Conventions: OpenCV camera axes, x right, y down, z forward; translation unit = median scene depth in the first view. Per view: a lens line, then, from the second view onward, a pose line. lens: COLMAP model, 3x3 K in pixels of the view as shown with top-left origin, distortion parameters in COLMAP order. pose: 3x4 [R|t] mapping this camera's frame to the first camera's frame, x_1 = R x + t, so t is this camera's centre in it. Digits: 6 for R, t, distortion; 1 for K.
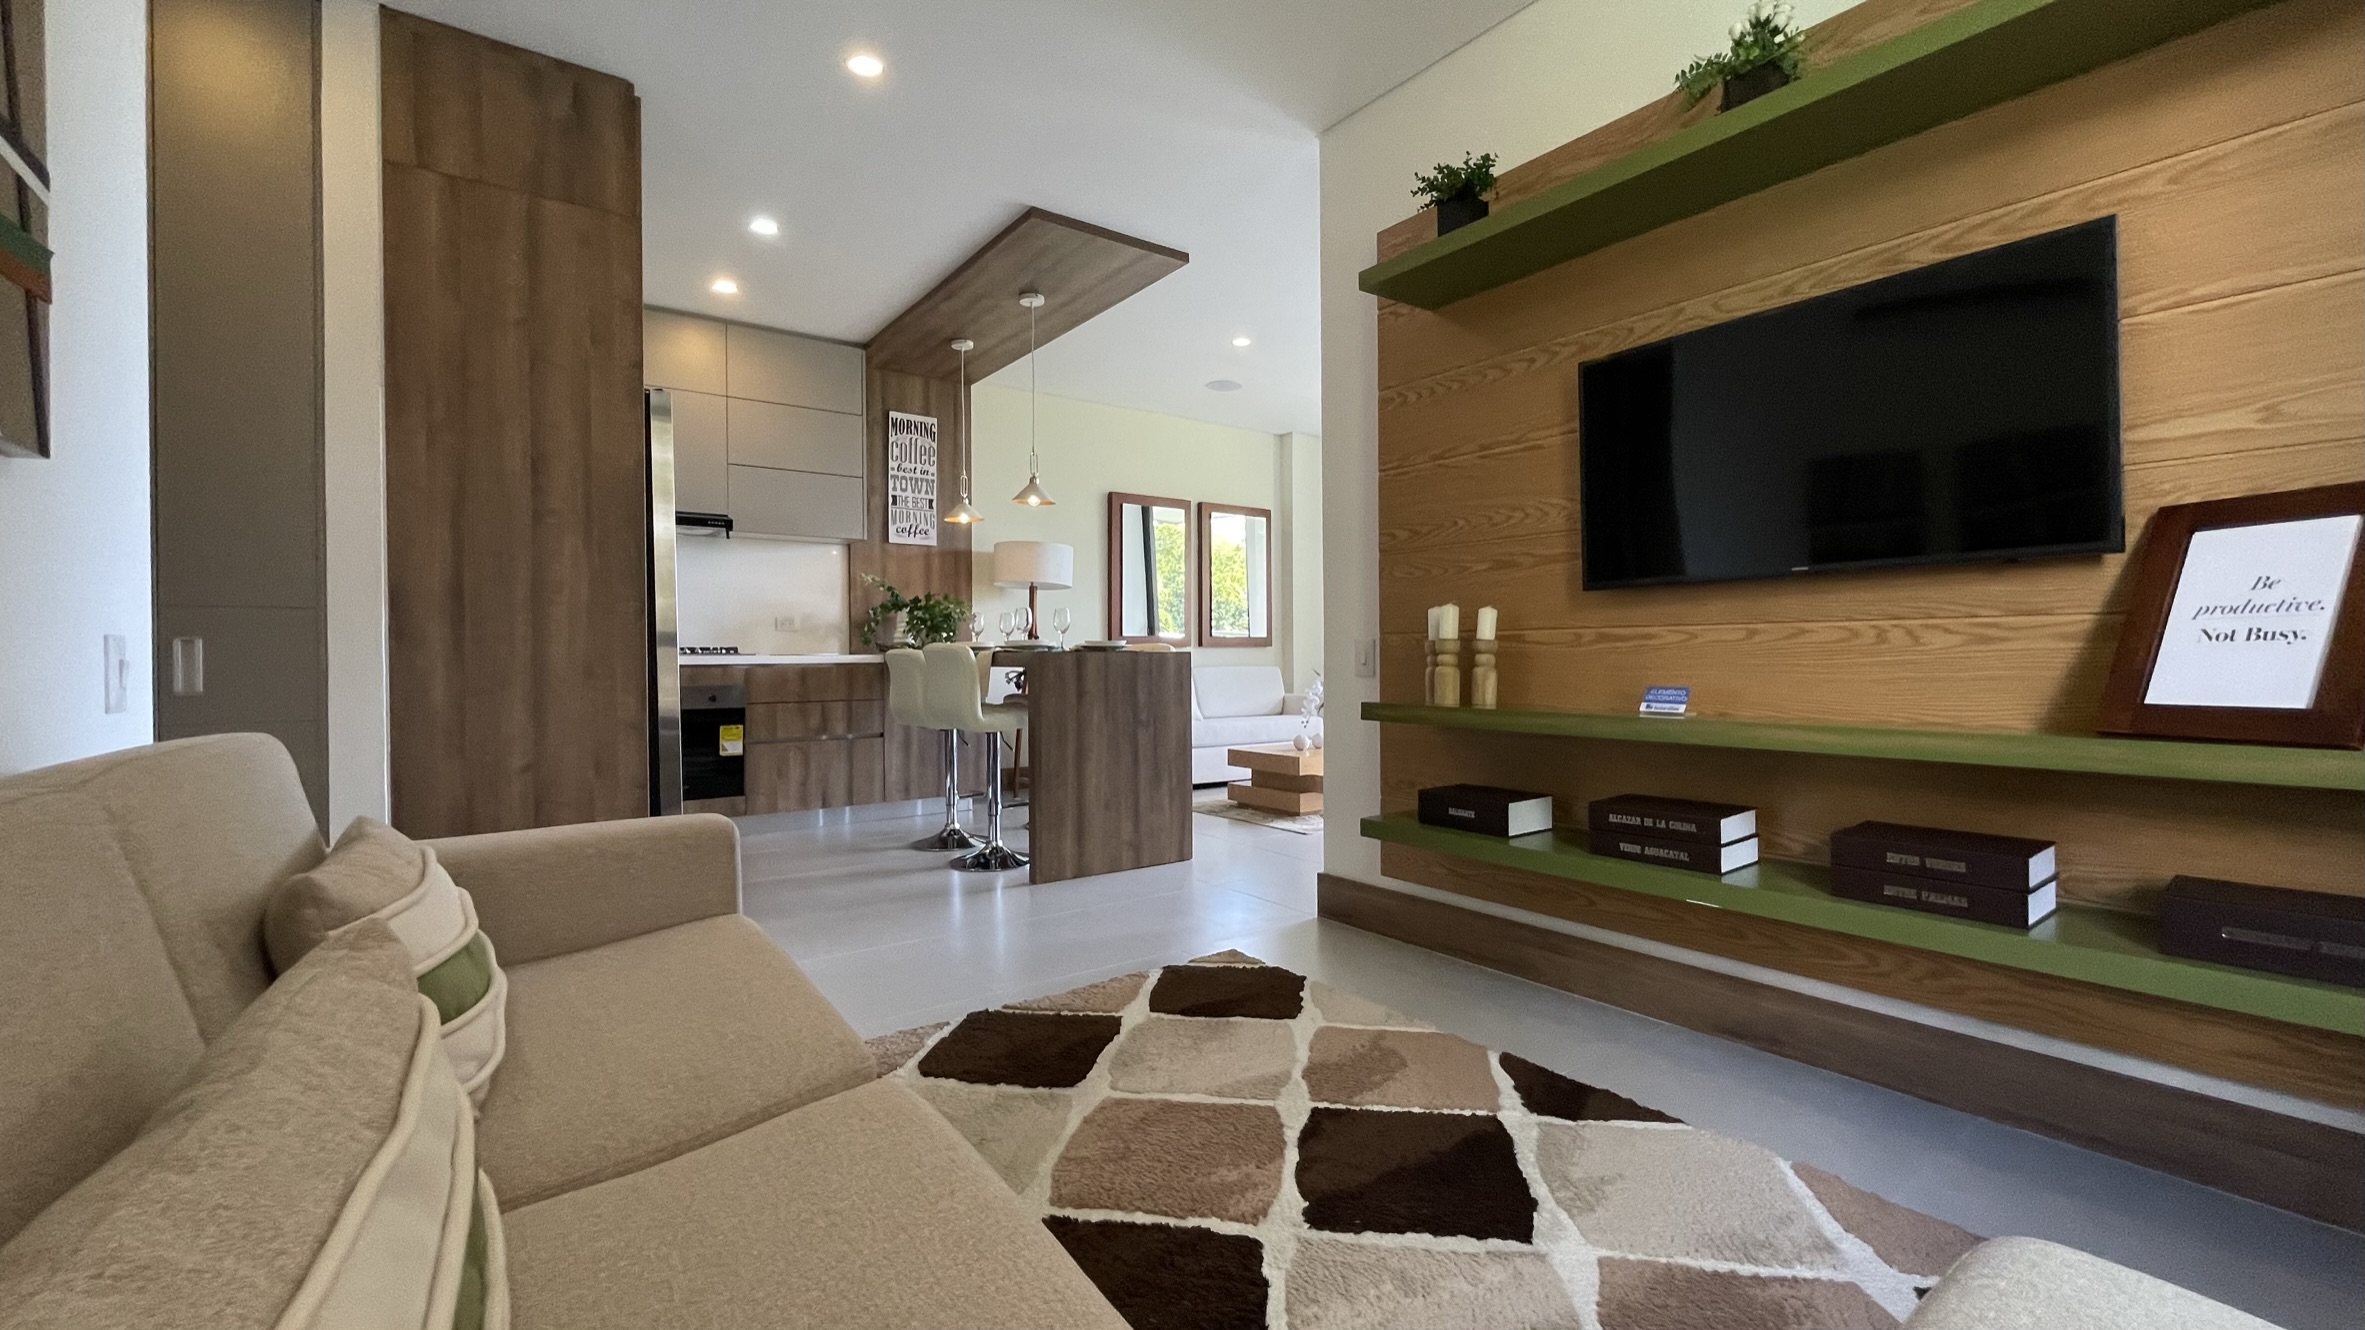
lens RADIAL K [[960.7, 0, 1183.2], [0, 960.7, 657.5], [0, 0, 1]] dist [-0.001246, -0.001157]
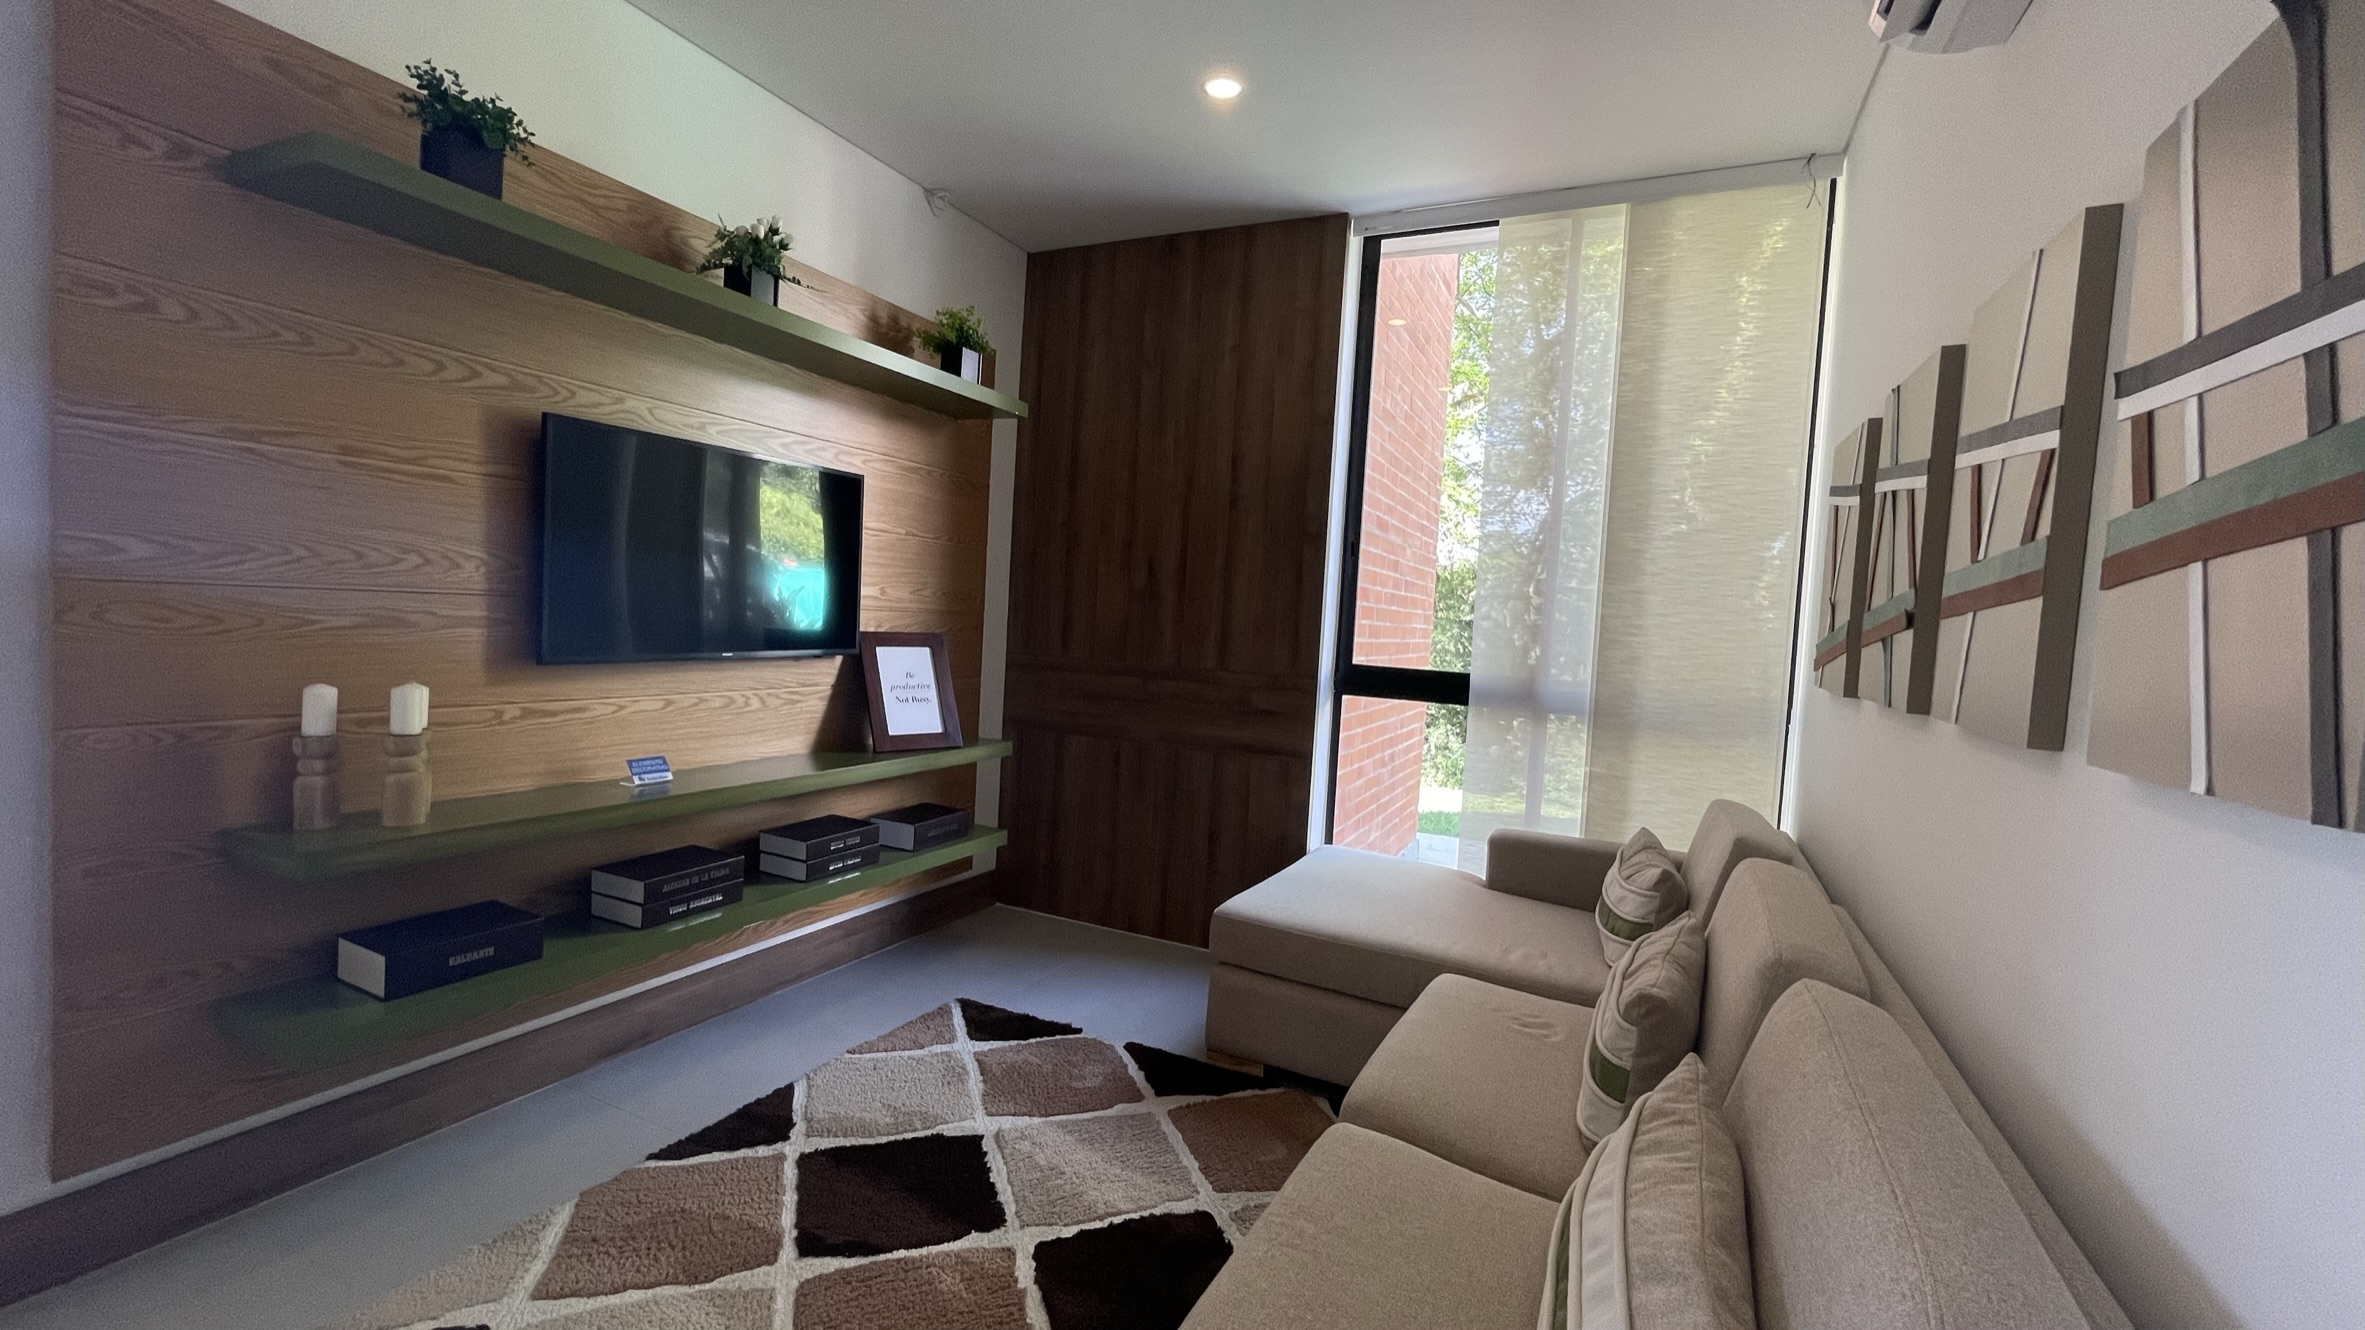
lens RADIAL K [[960.7, 0, 1187.7], [0, 960.7, 656.1], [0, 0, 1]] dist [-0.001246, -0.001157]
pose [[-0.473482, -0.058229, 0.878877, -0.314943], [-0.051266, 0.997943, 0.038499, -0.067518], [-0.879311, -0.026828, -0.475493, 0.417400]]
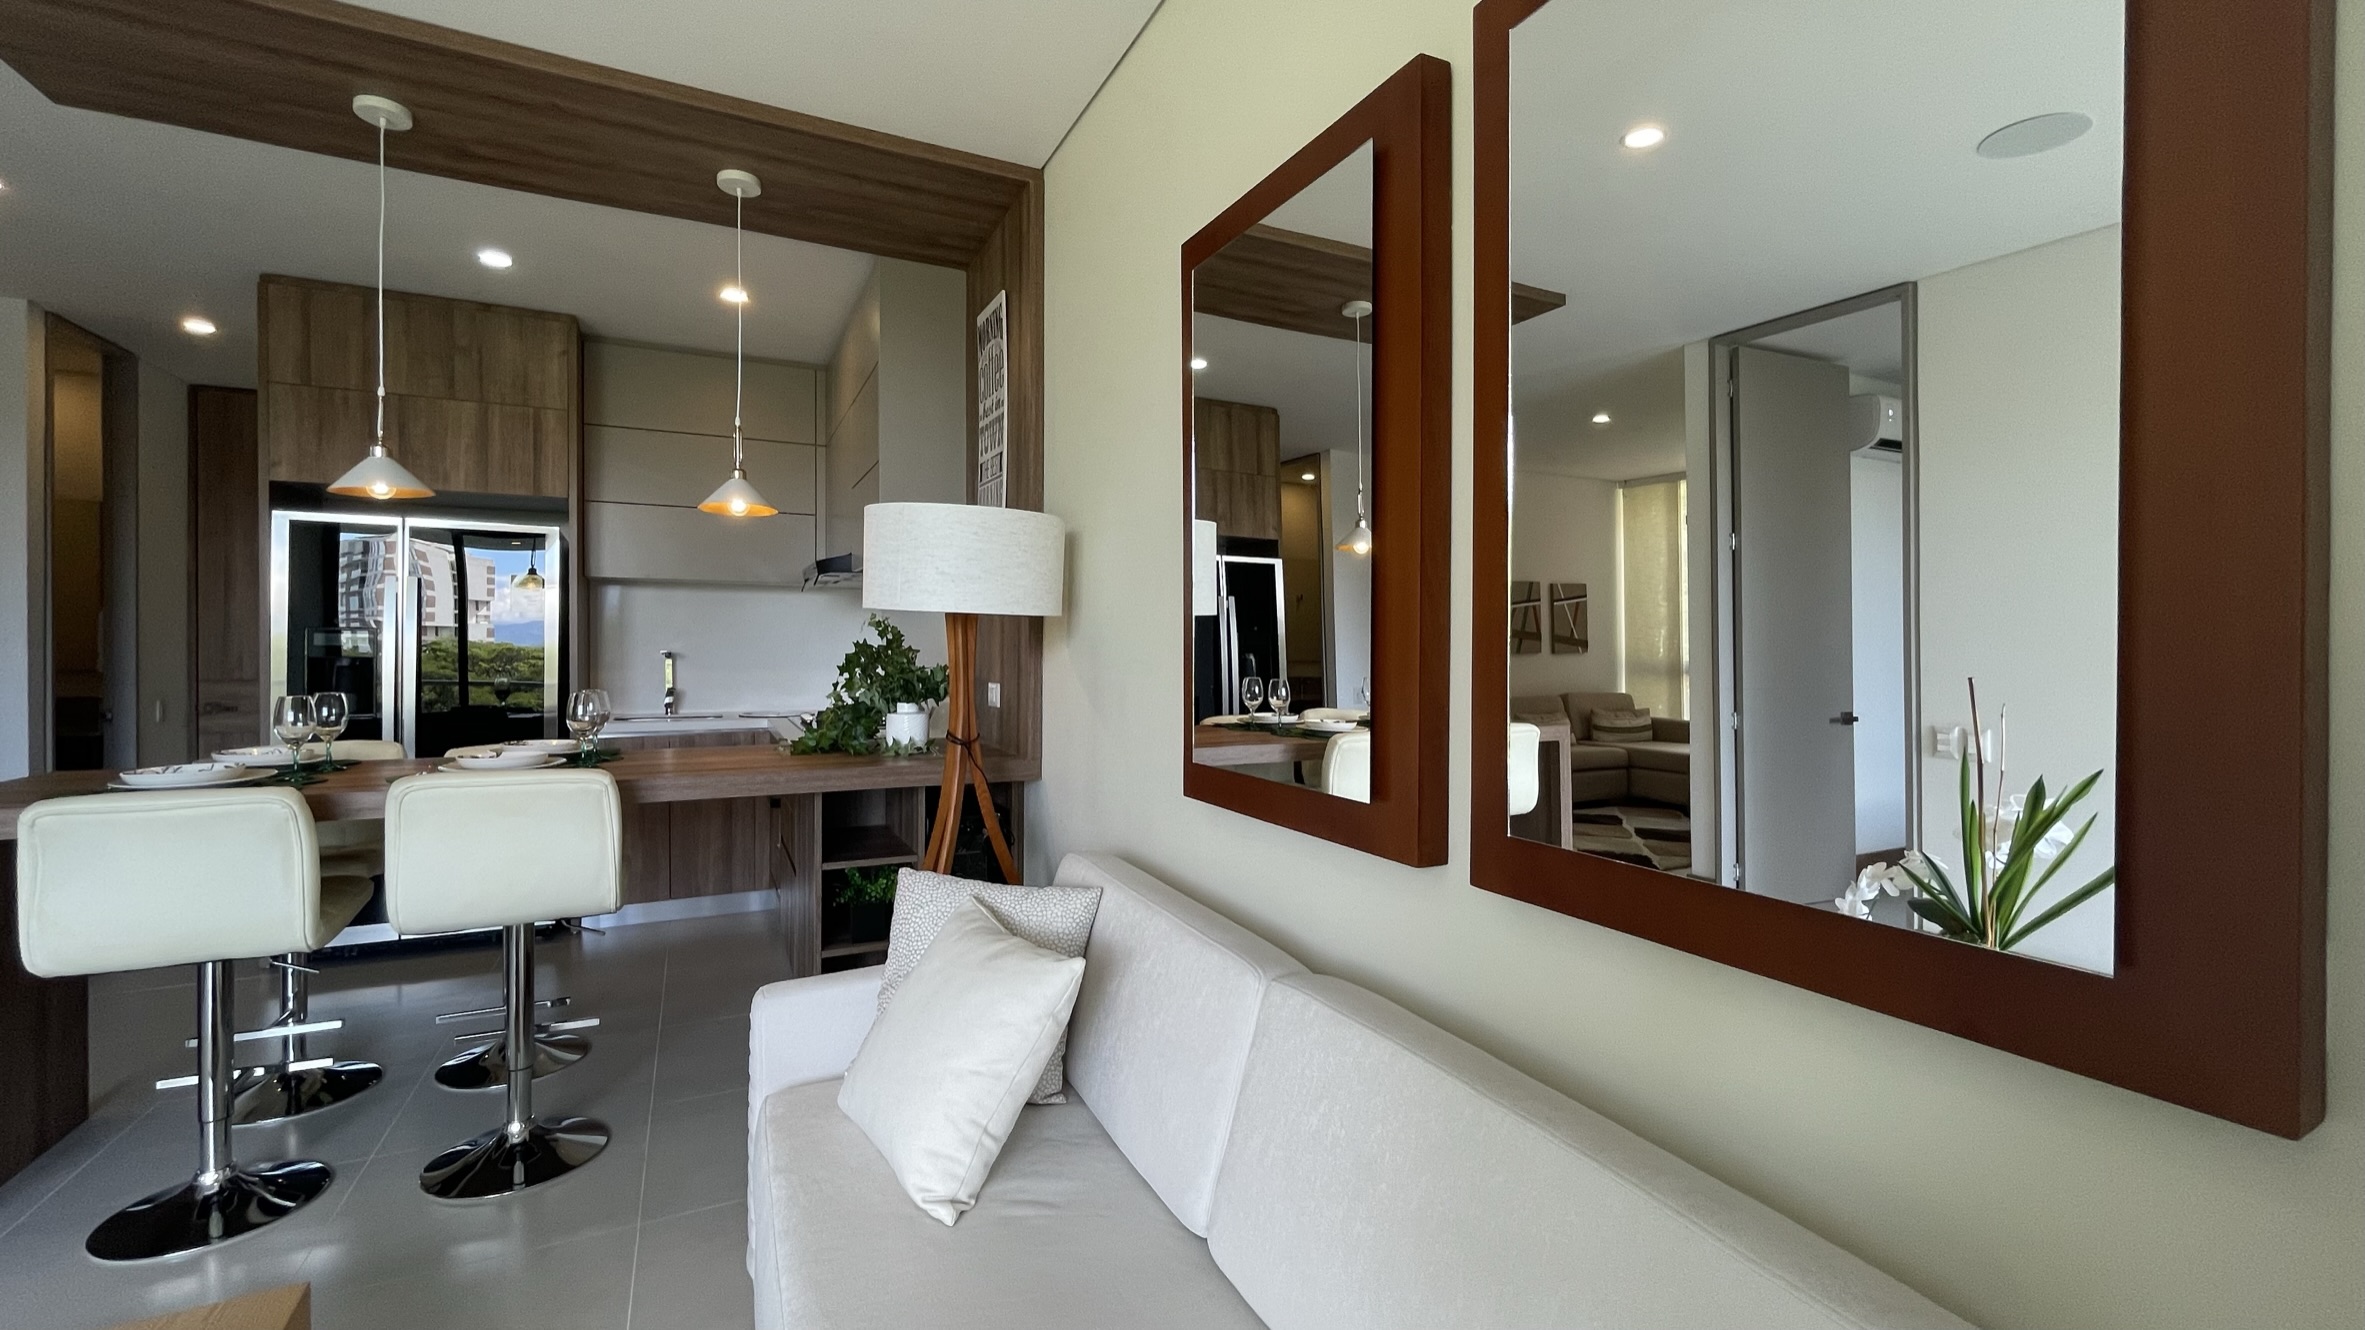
lens RADIAL K [[960.7, 0, 1186.1], [0, 960.7, 656.2], [0, 0, 1]] dist [-0.001246, -0.001157]
pose [[-0.159742, 0.013153, -0.987071, 0.273641], [-0.009295, 0.999847, 0.014827, -0.076158], [0.987115, 0.011544, -0.159595, 1.398857]]
